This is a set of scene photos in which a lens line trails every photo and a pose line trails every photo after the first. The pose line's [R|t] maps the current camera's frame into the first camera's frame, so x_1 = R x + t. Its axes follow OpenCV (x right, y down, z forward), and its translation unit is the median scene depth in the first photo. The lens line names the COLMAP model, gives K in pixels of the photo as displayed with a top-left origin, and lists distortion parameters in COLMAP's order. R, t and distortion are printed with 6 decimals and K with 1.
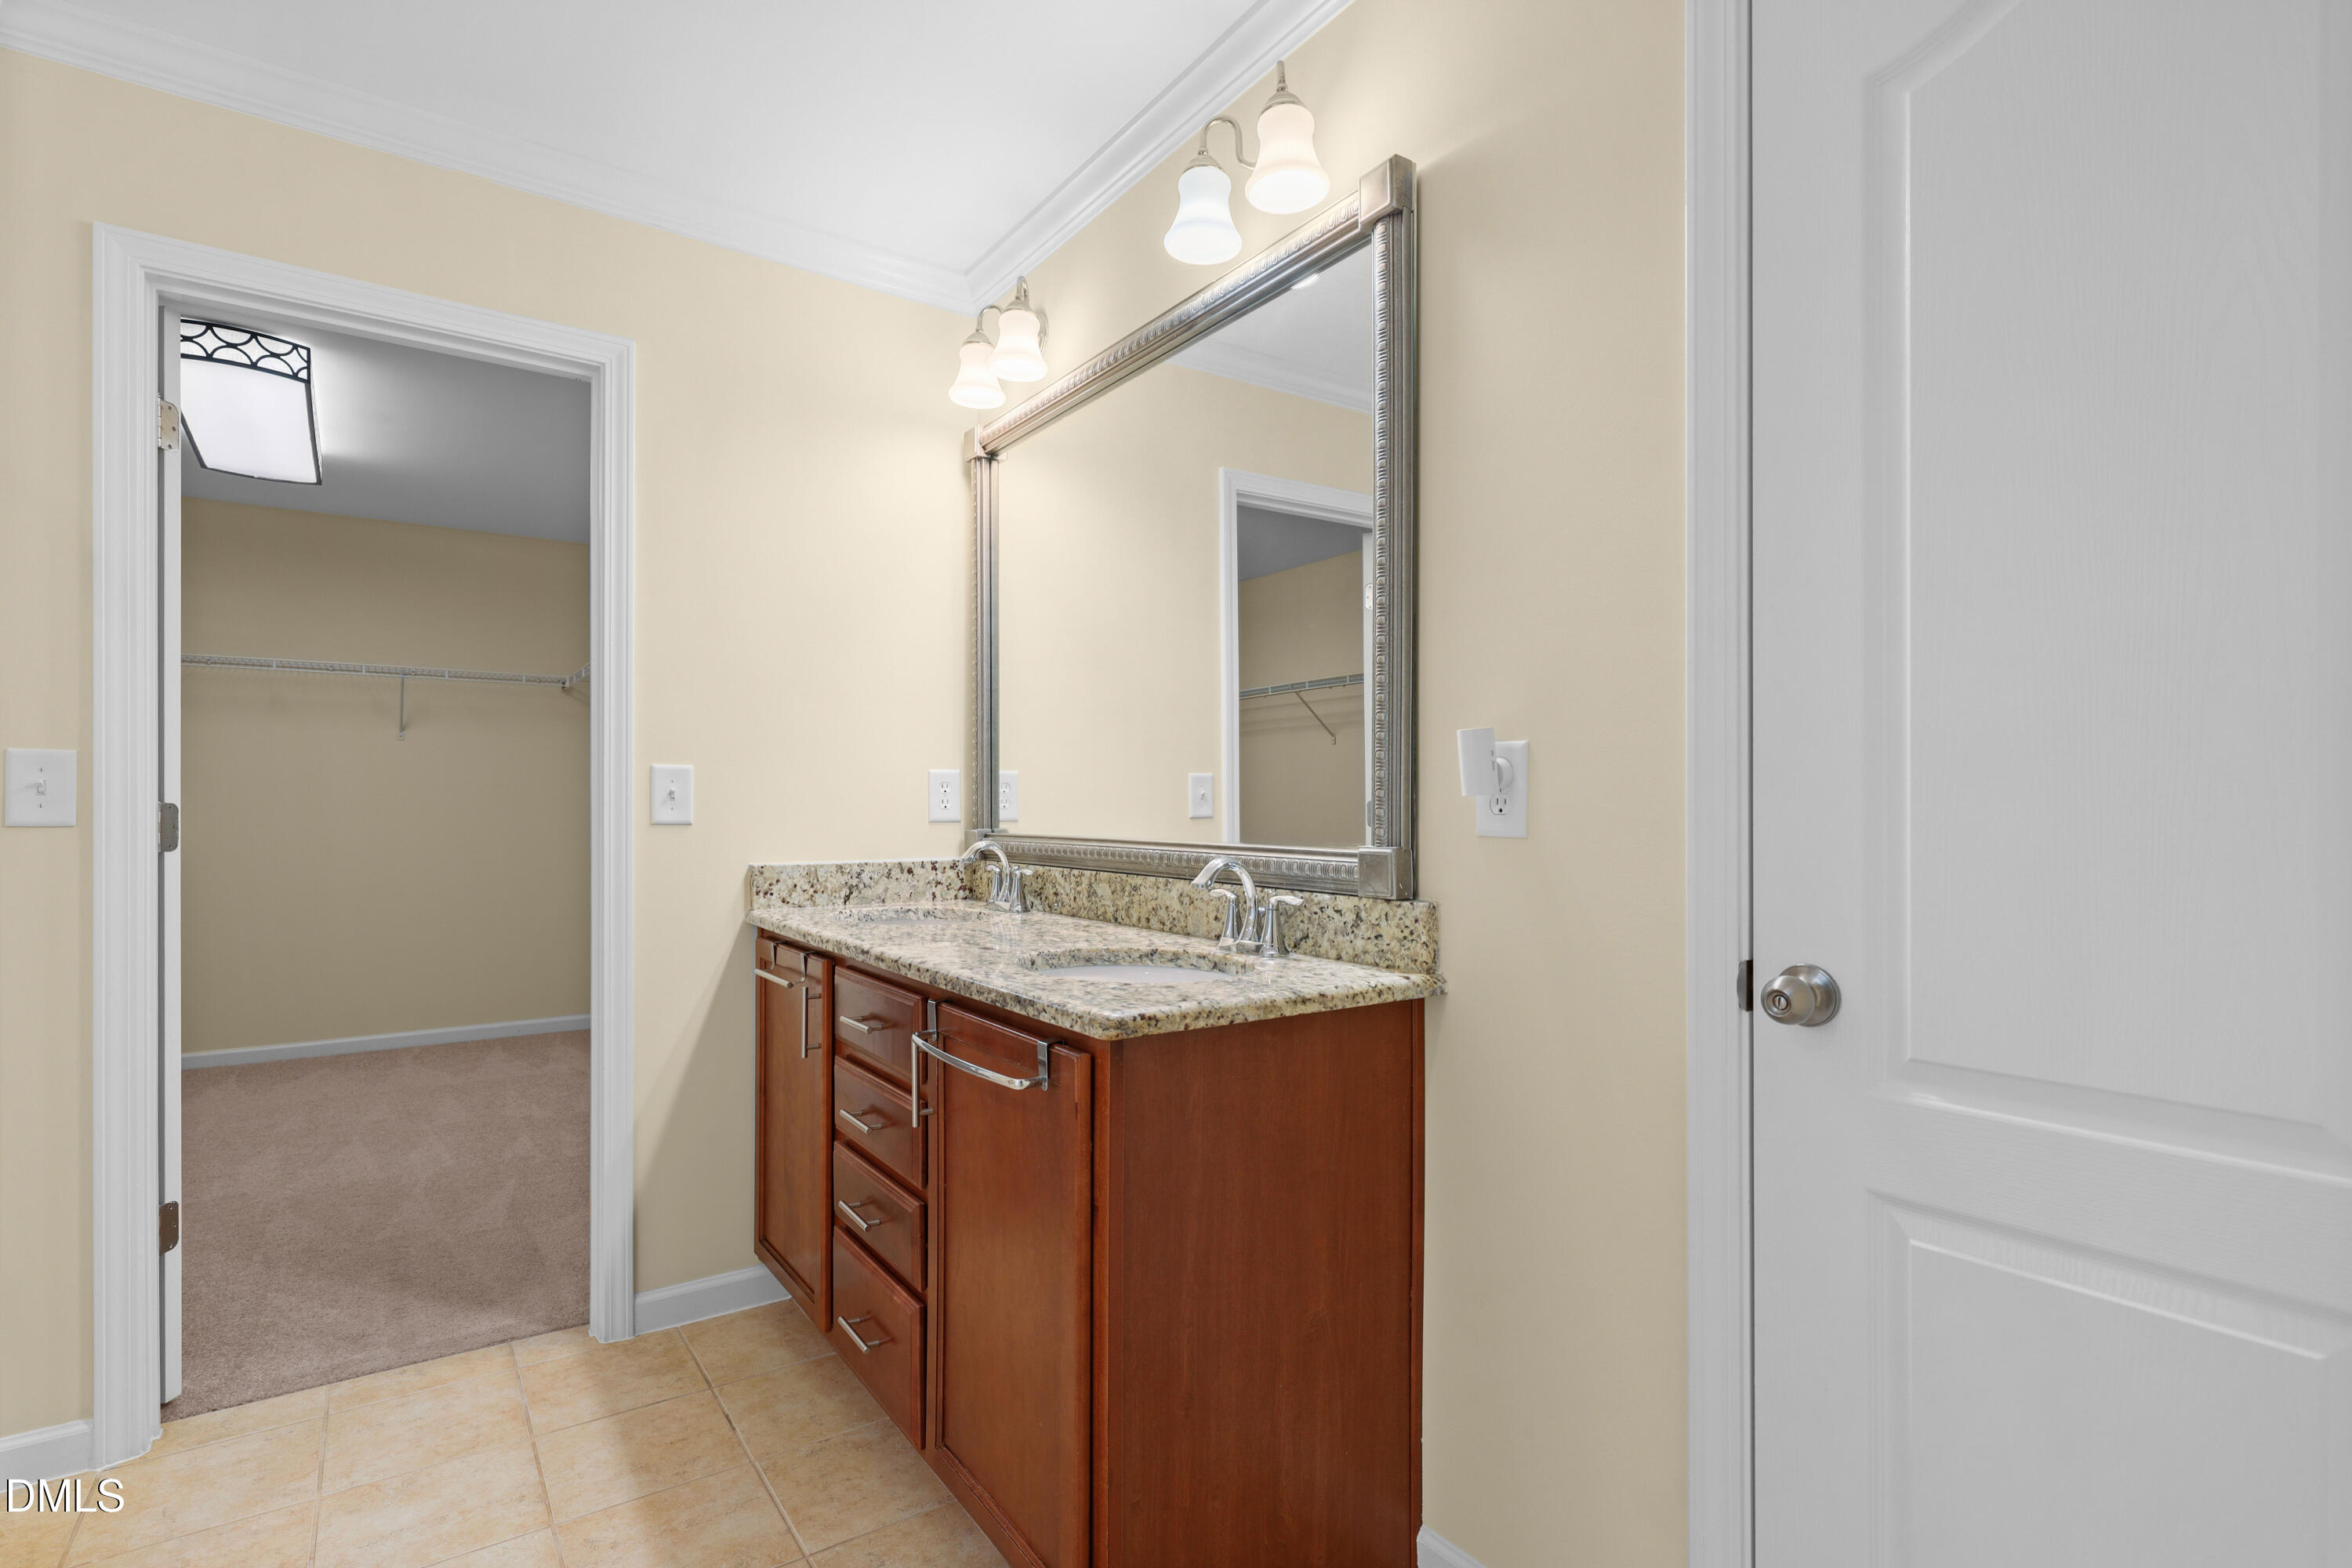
lens RADIAL K [[1132.6, 0, 1191.8], [0, 1132.6, 797.3], [0, 0, 1]] dist [0.004410, -0.000504]
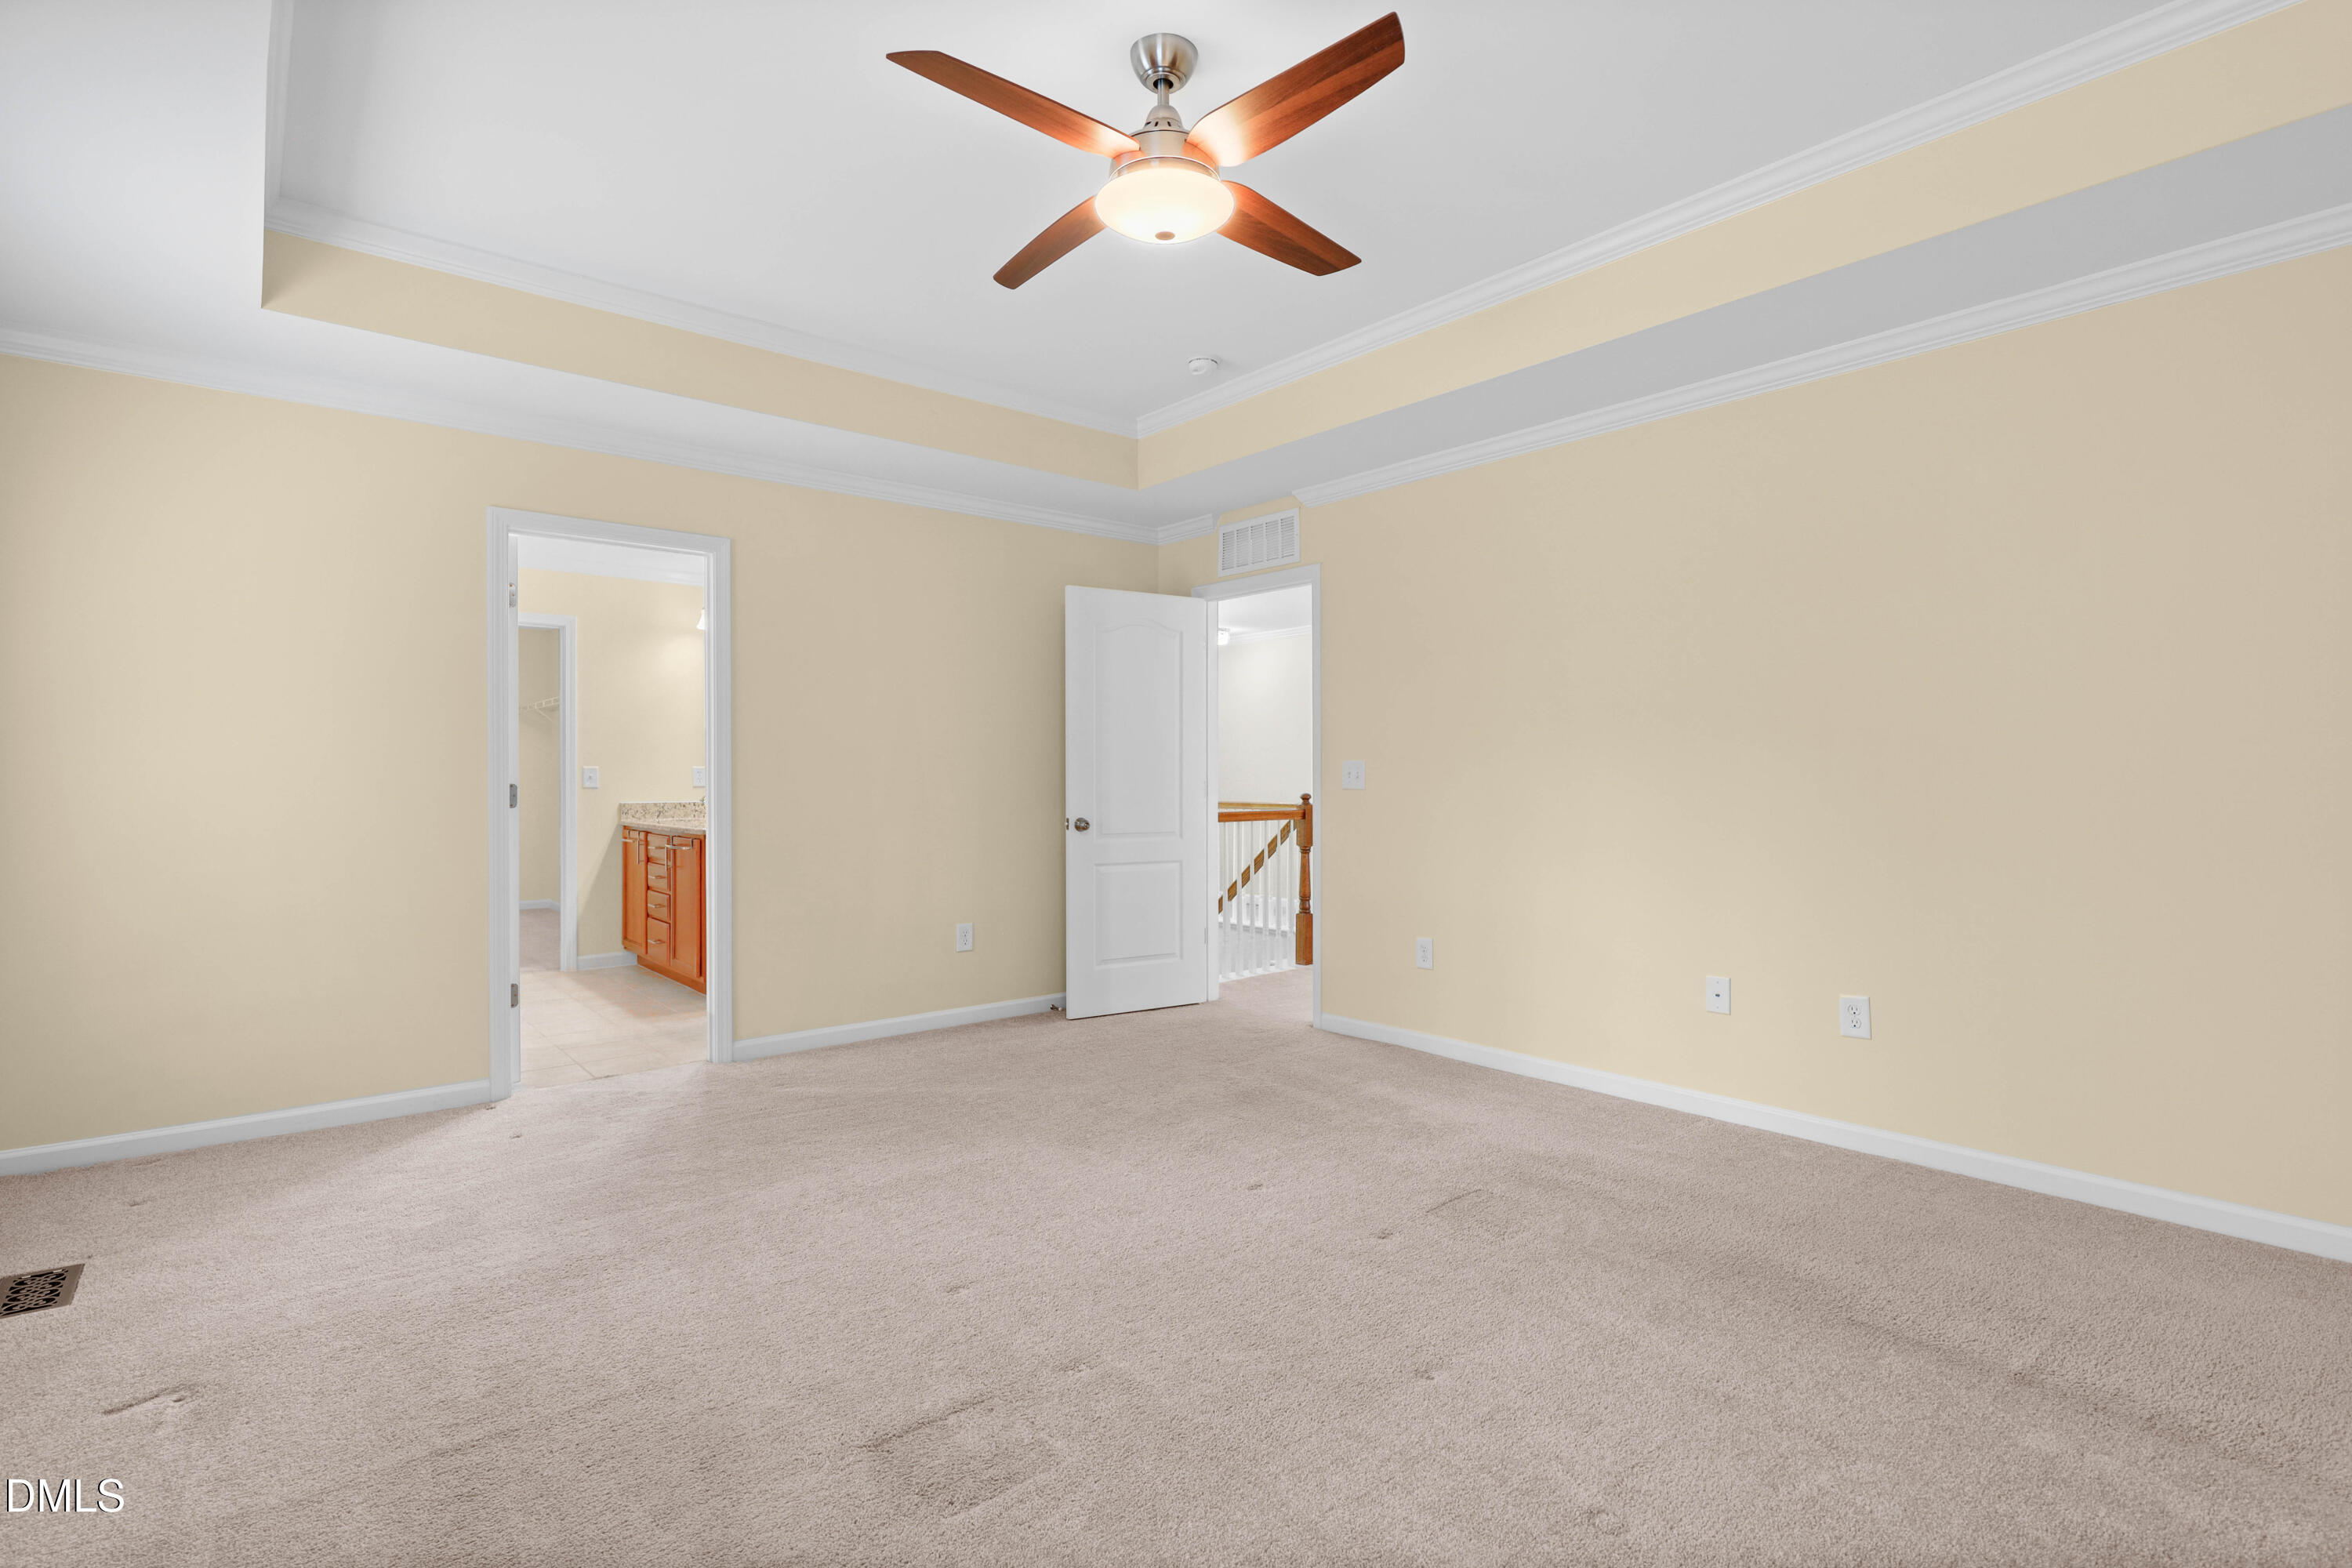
lens RADIAL K [[1132.6, 0, 1180.2], [0, 1132.6, 772.5], [0, 0, 1]] dist [0.004410, -0.000504]
pose [[0.996758, -0.004103, 0.080348, 0.828769], [0.003535, 0.999968, 0.007200, -0.031391], [-0.080375, -0.006893, 0.996741, -2.059173]]
